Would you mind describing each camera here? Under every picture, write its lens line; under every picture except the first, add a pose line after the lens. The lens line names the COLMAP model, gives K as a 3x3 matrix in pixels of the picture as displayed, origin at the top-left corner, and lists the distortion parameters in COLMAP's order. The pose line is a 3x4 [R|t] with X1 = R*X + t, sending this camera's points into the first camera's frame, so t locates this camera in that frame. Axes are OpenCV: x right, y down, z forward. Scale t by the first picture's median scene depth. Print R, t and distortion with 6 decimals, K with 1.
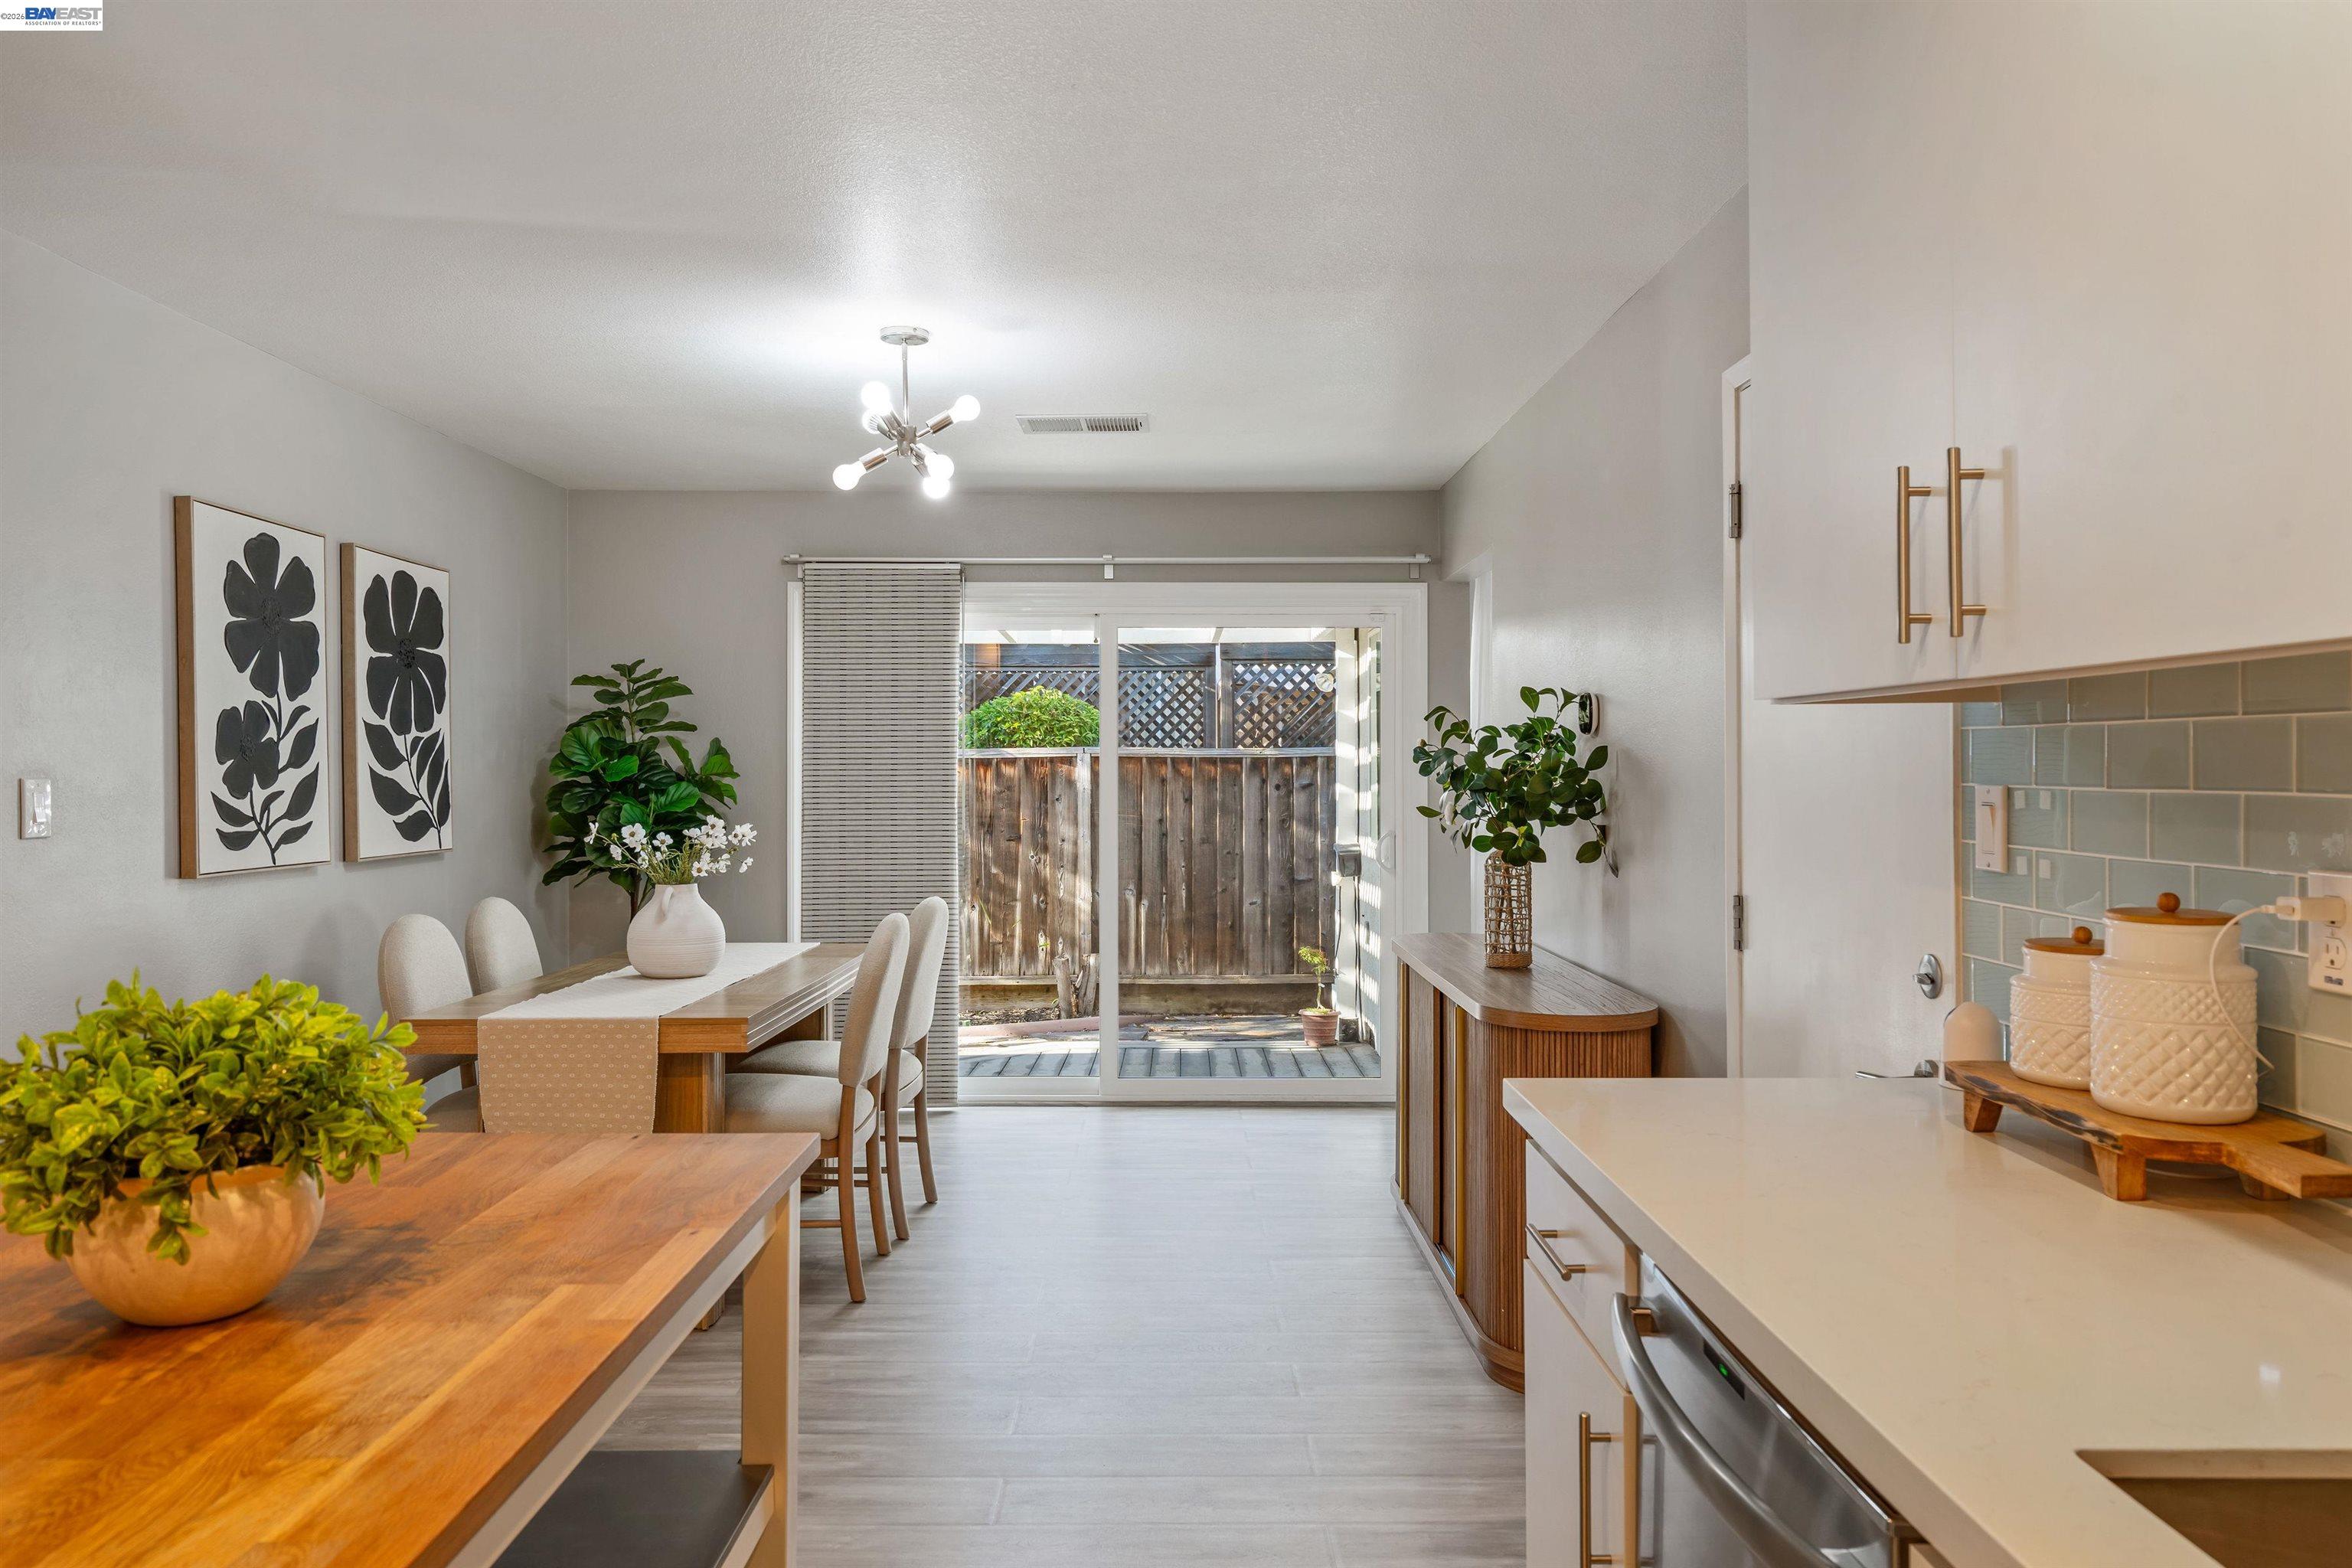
lens RADIAL K [[1627.4, 0, 1176.0], [0, 1627.4, 784.0], [0, 0, 1]] dist [0.004895, 0.004880]
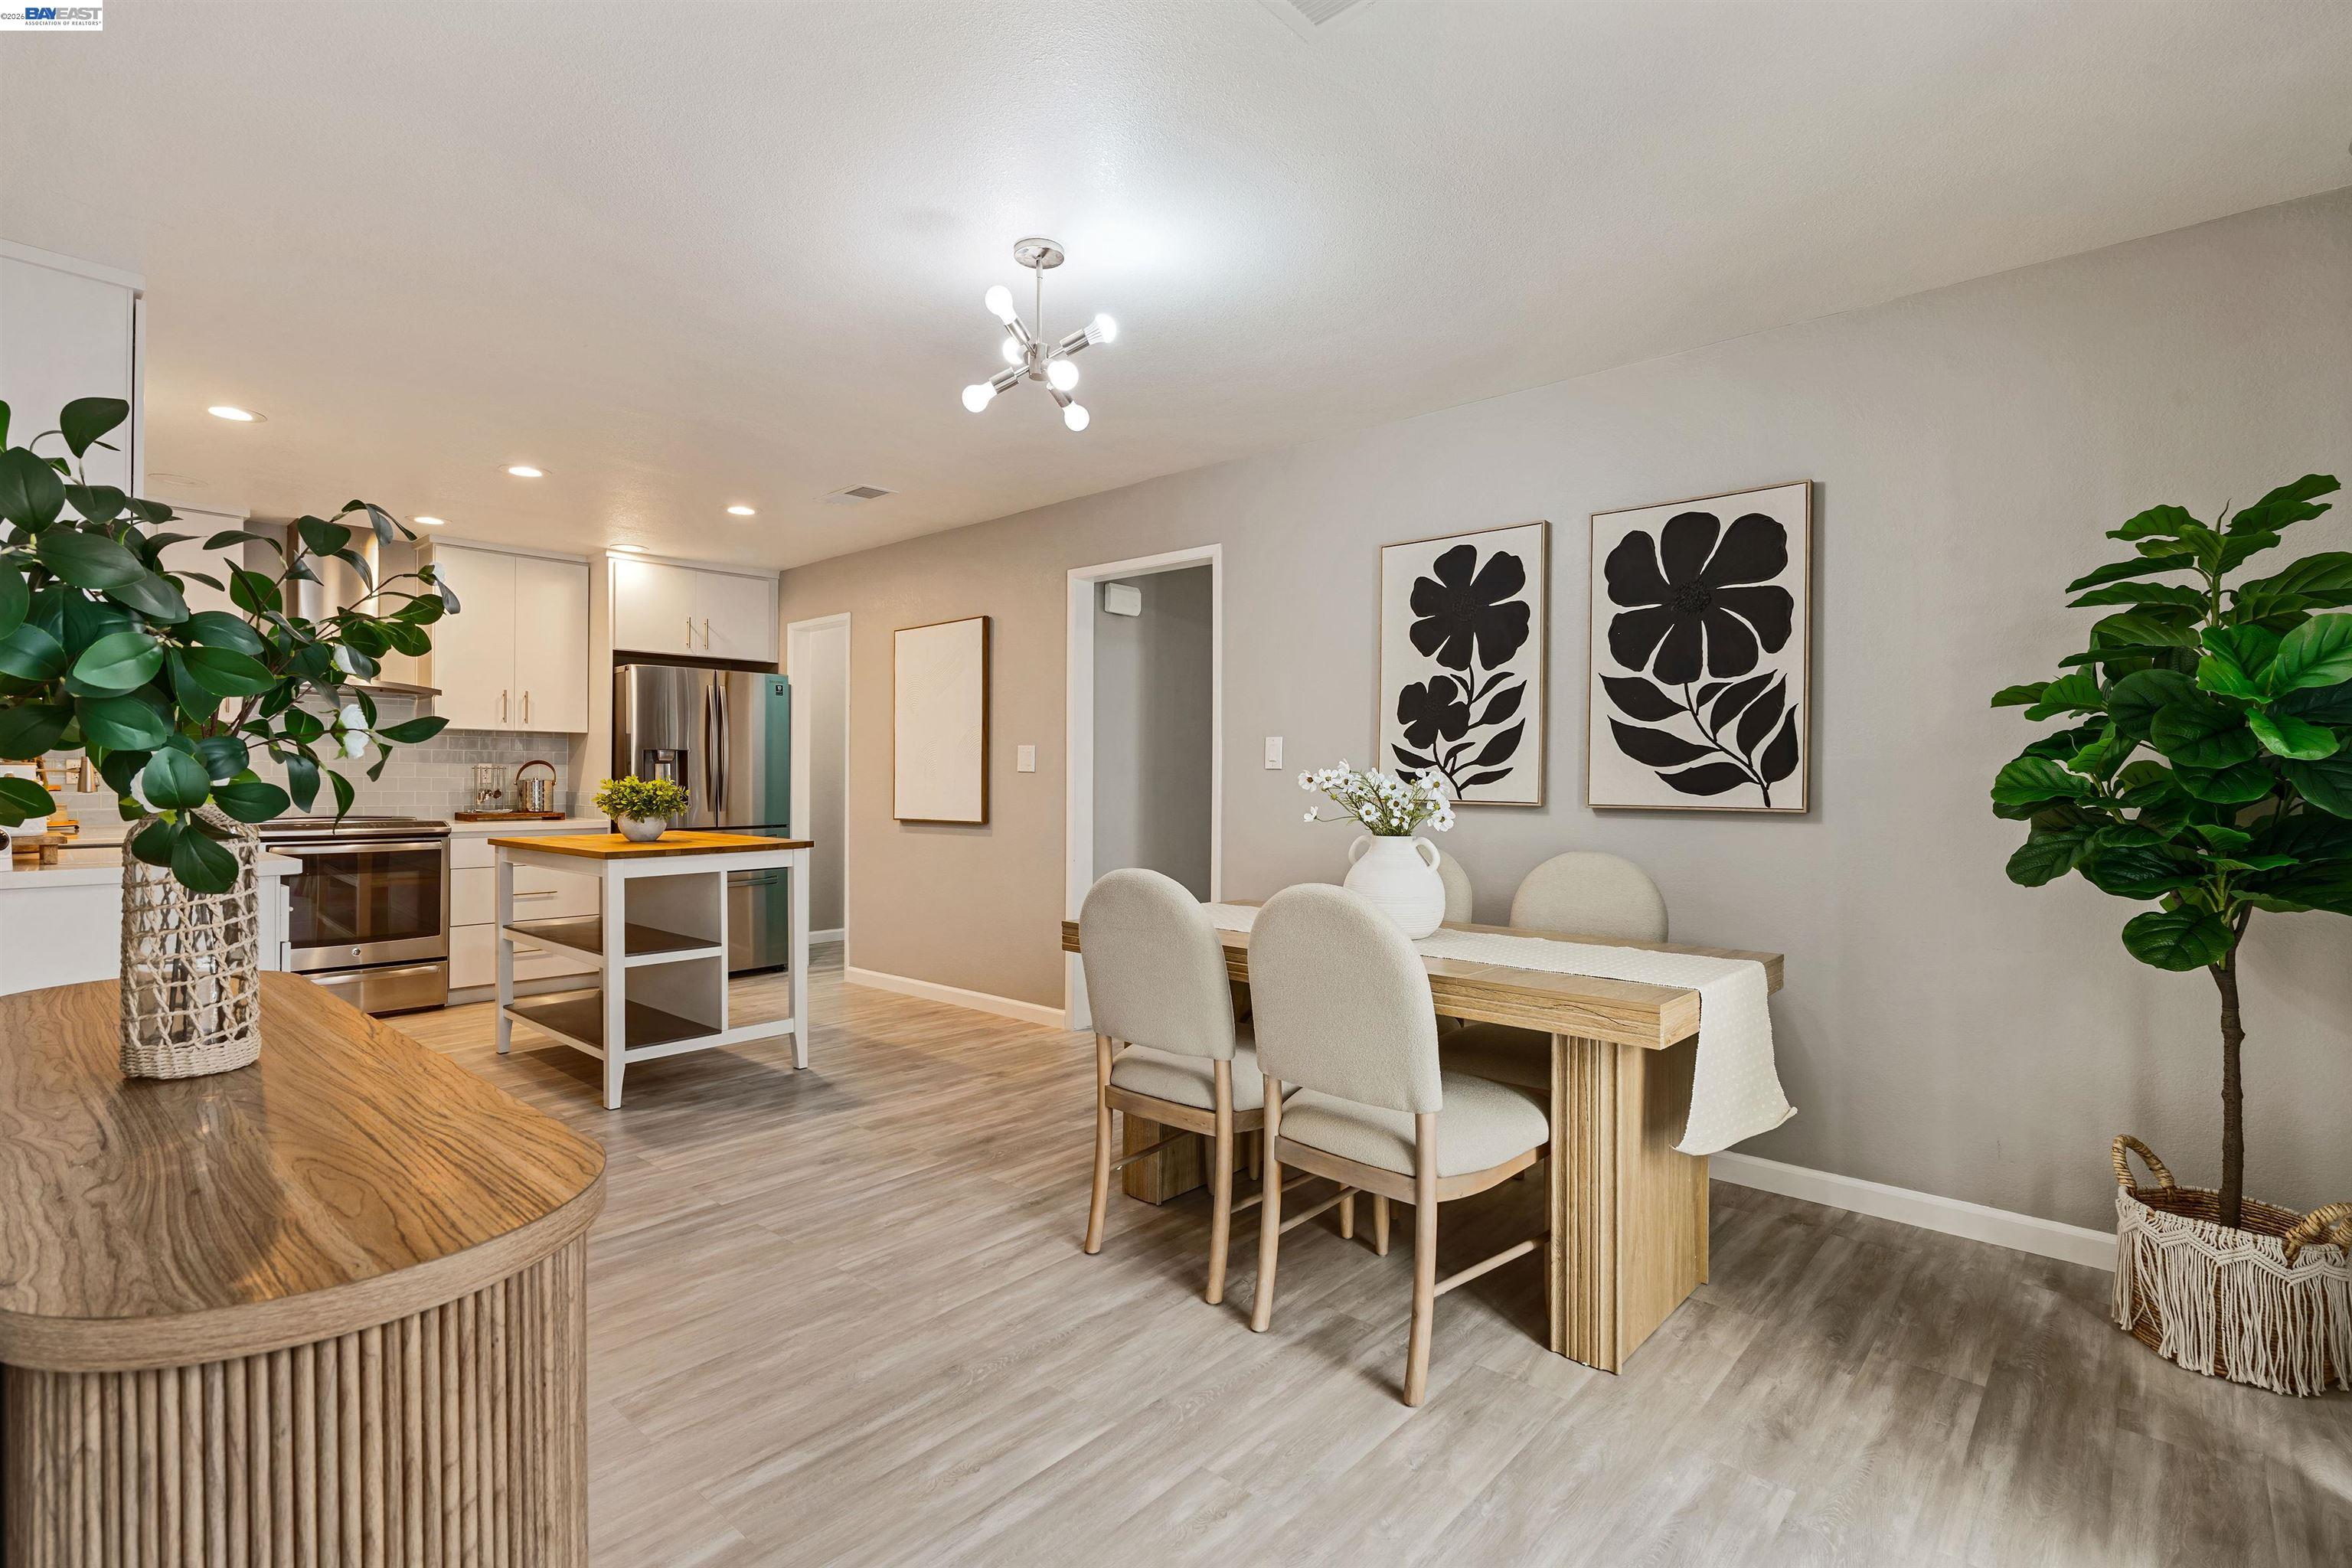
lens RADIAL K [[1130.5, 0, 1176.0], [0, 1130.5, 784.0], [0, 0, 1]] dist [0.000182, 0.000008]
pose [[-0.678307, 0.012965, -0.734665, 0.259169], [-0.003811, 0.999769, 0.021162, 0.018790], [0.734769, 0.017154, -0.678100, 1.434965]]
